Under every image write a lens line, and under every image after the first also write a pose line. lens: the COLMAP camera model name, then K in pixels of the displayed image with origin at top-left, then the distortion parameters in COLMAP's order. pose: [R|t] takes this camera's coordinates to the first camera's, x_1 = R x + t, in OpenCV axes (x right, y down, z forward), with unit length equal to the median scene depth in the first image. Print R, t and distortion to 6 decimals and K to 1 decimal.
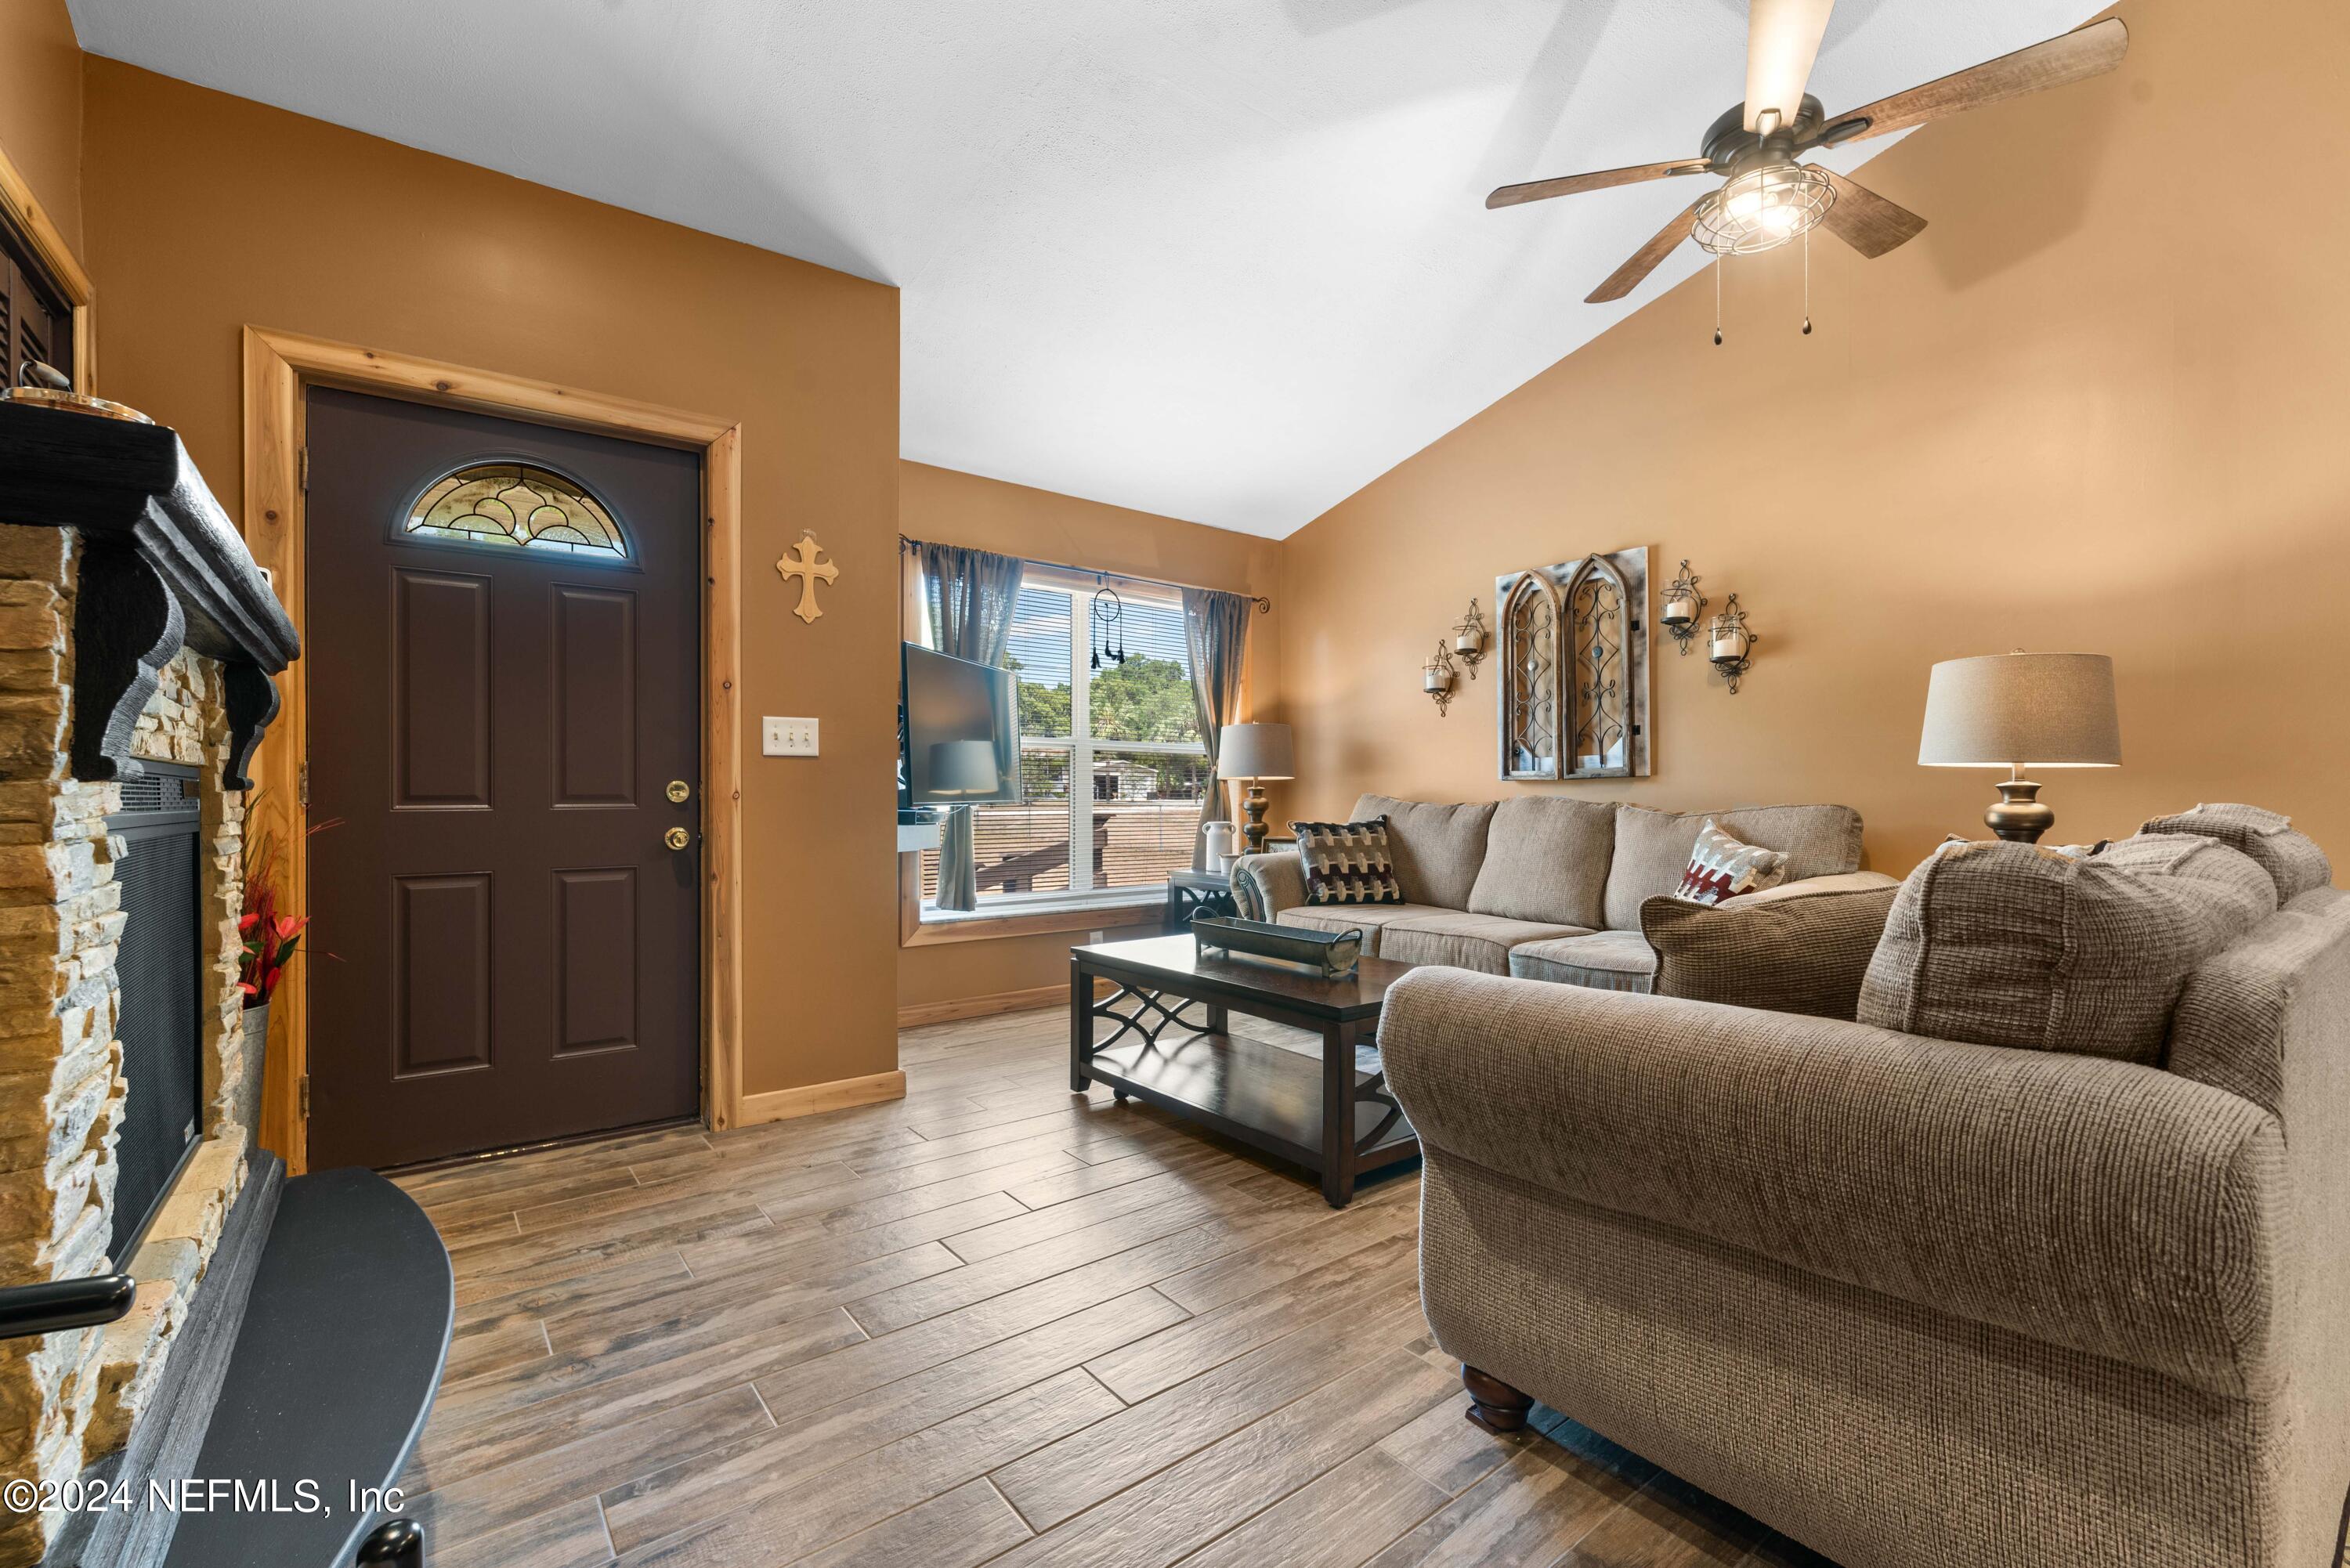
lens RADIAL K [[1005.6, 0, 1163.4], [0, 1005.6, 786.8], [0, 0, 1]] dist [-0.001165, -0.000135]
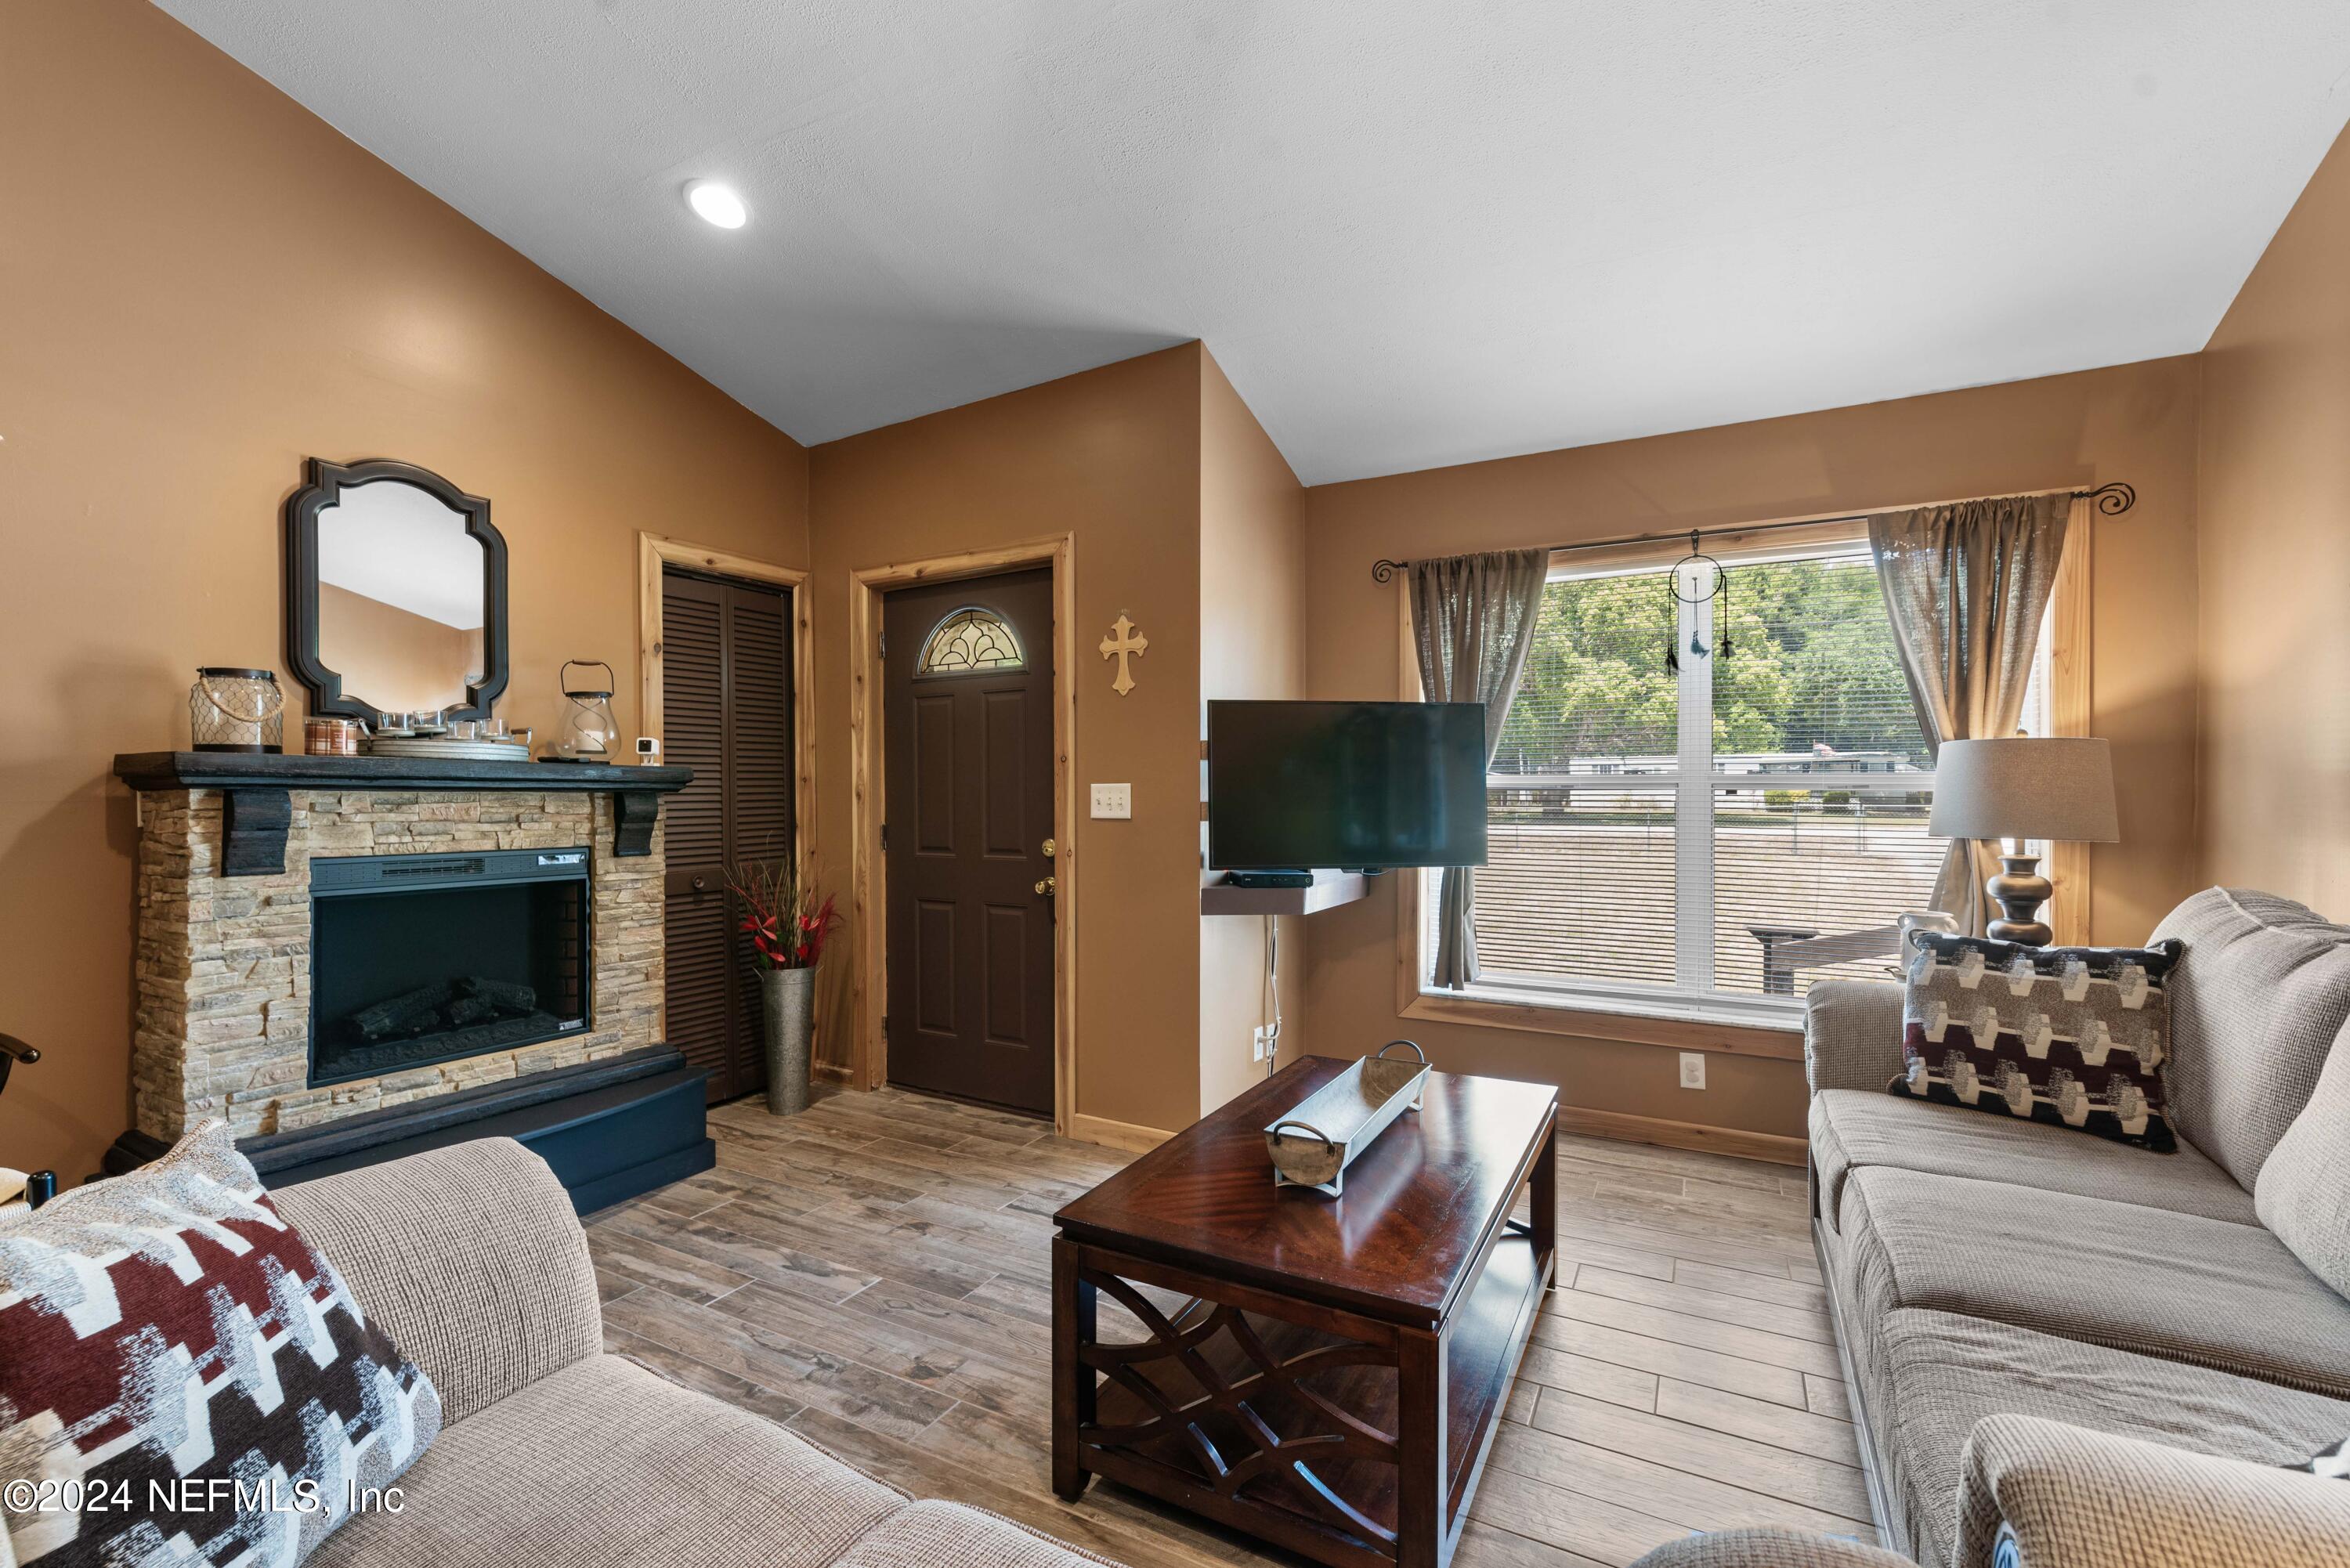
lens RADIAL K [[1005.6, 0, 1163.8], [0, 1005.6, 798.8], [0, 0, 1]] dist [-0.001165, -0.000135]
pose [[0.399416, 0.003550, -0.916763, 0.670693], [0.006690, 0.999955, 0.006787, -0.060629], [0.916745, -0.008844, 0.399375, 0.620464]]
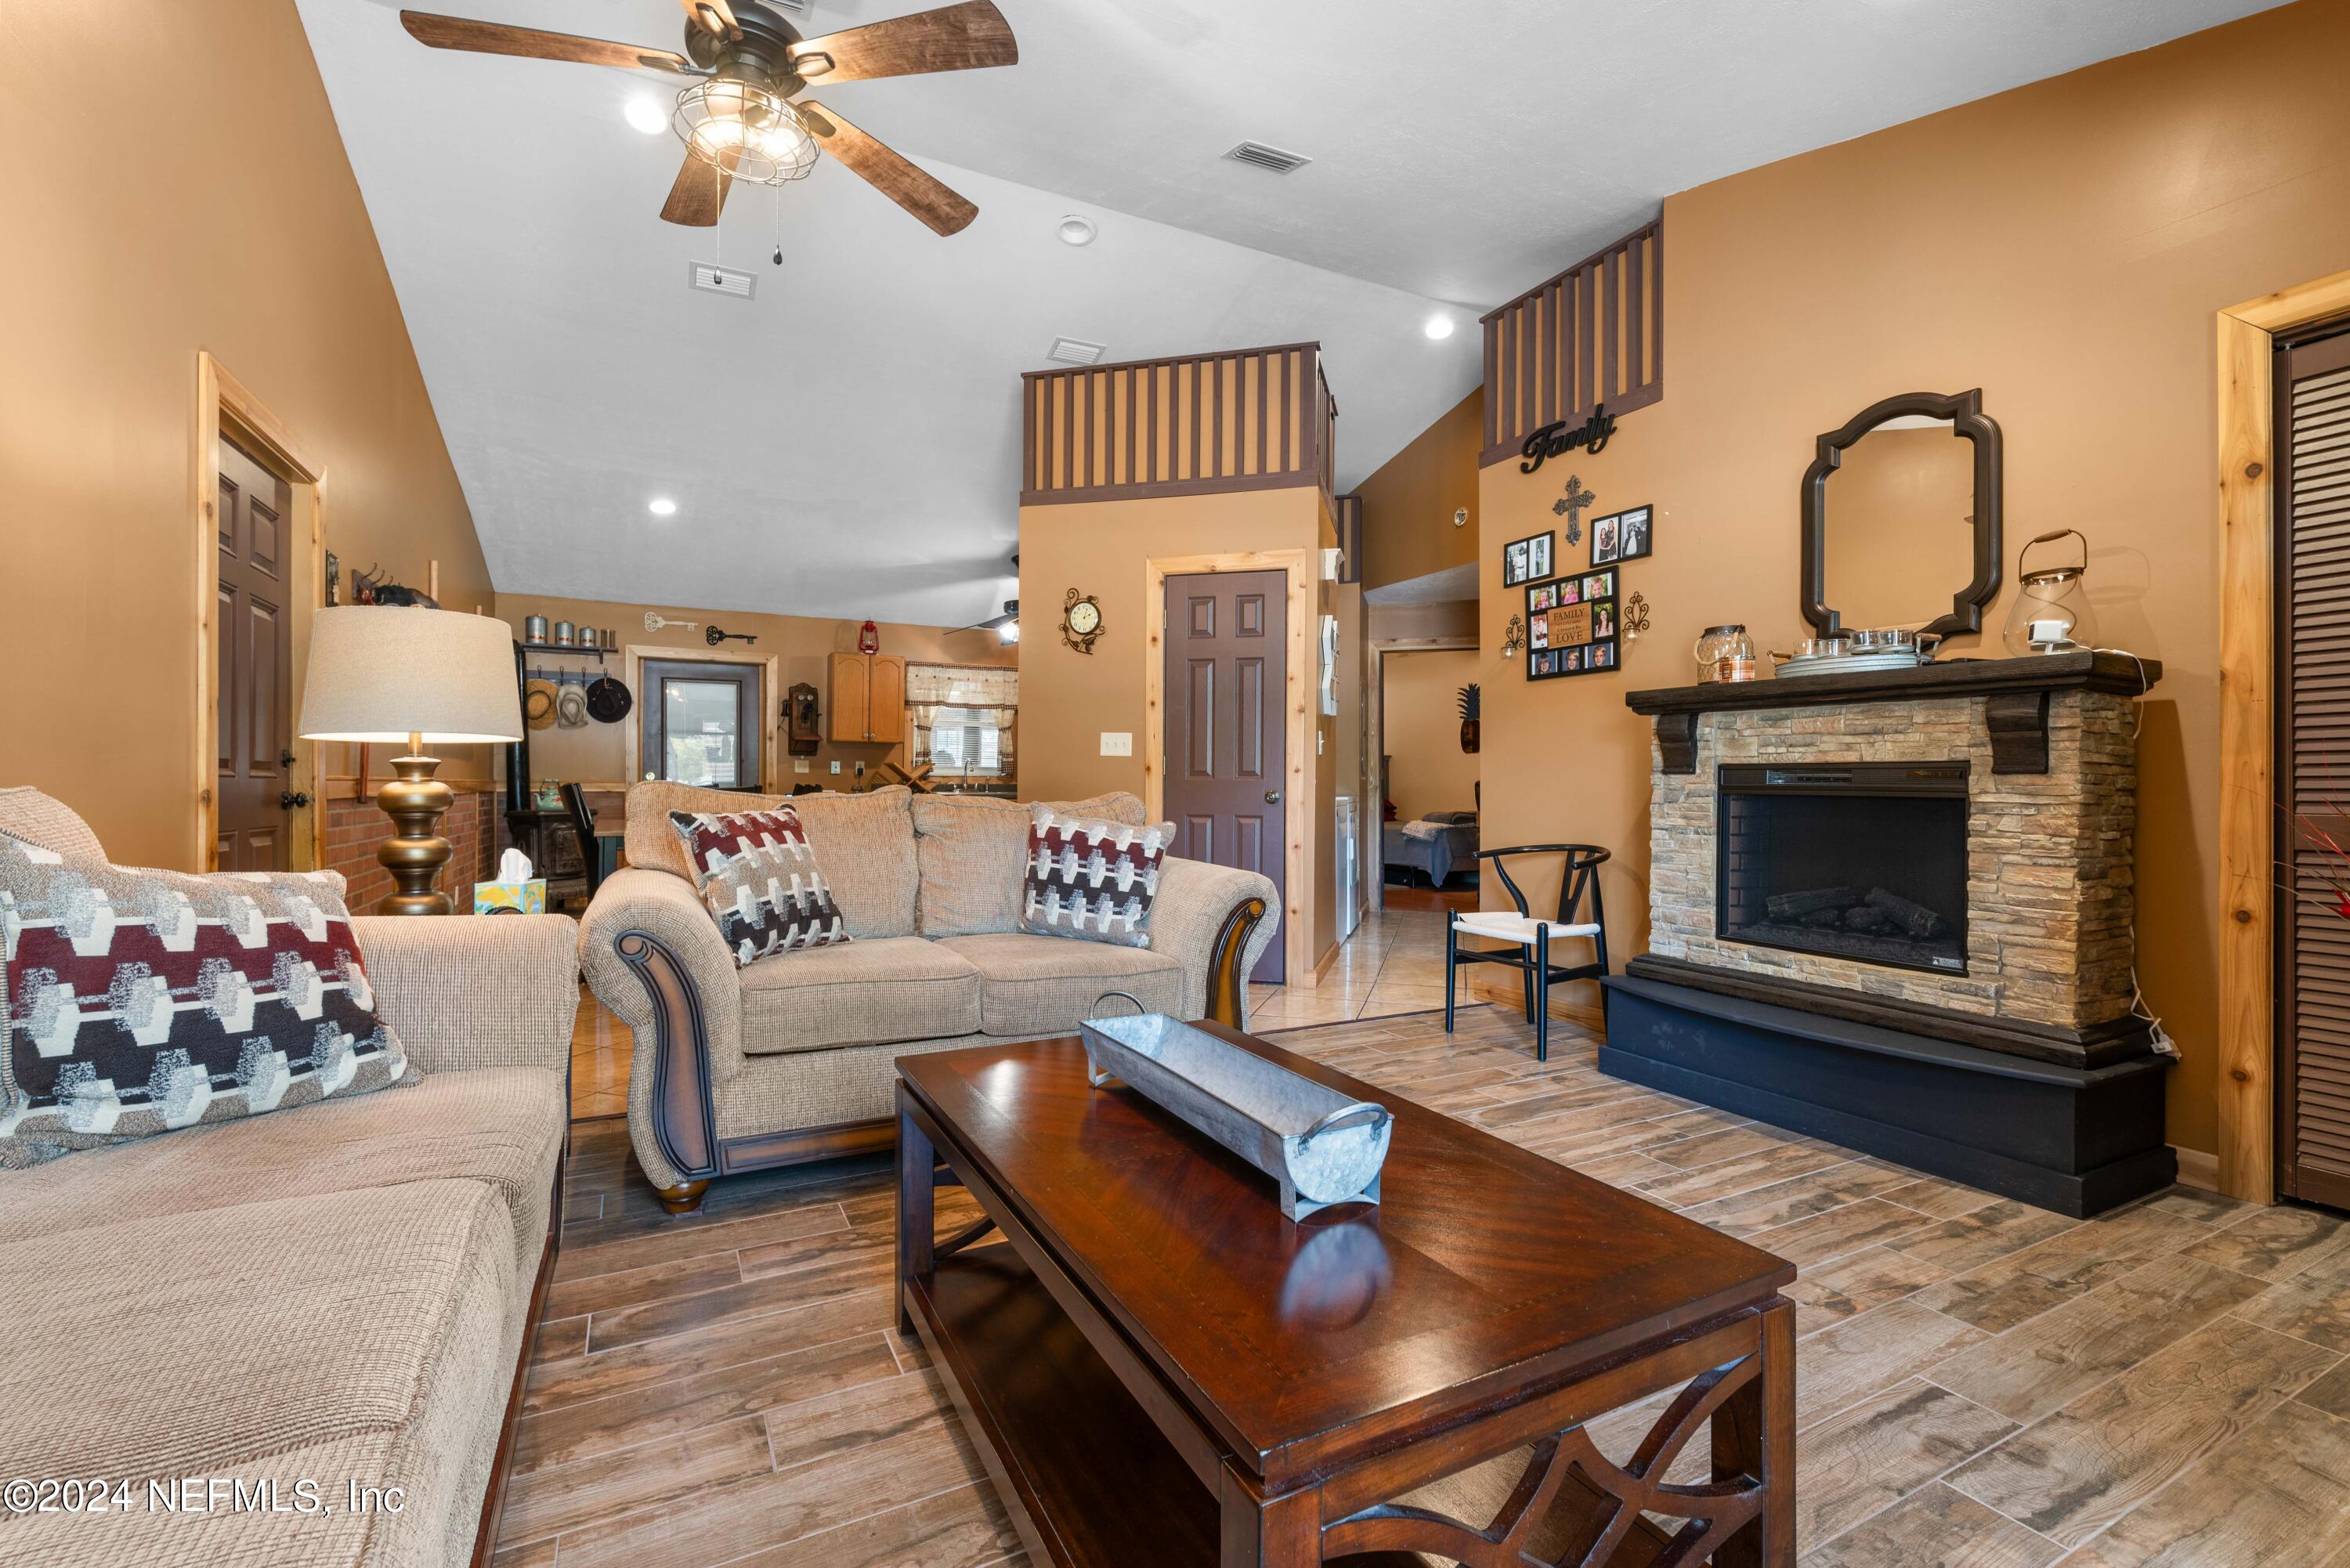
lens RADIAL K [[1005.6, 0, 1159.4], [0, 1005.6, 774.2], [0, 0, 1]] dist [-0.001165, -0.000135]
pose [[-0.983588, -0.001543, 0.180422, 0.048868], [-0.004074, 0.999898, -0.013655, 0.015559], [-0.180382, -0.014166, -0.983495, 1.461215]]
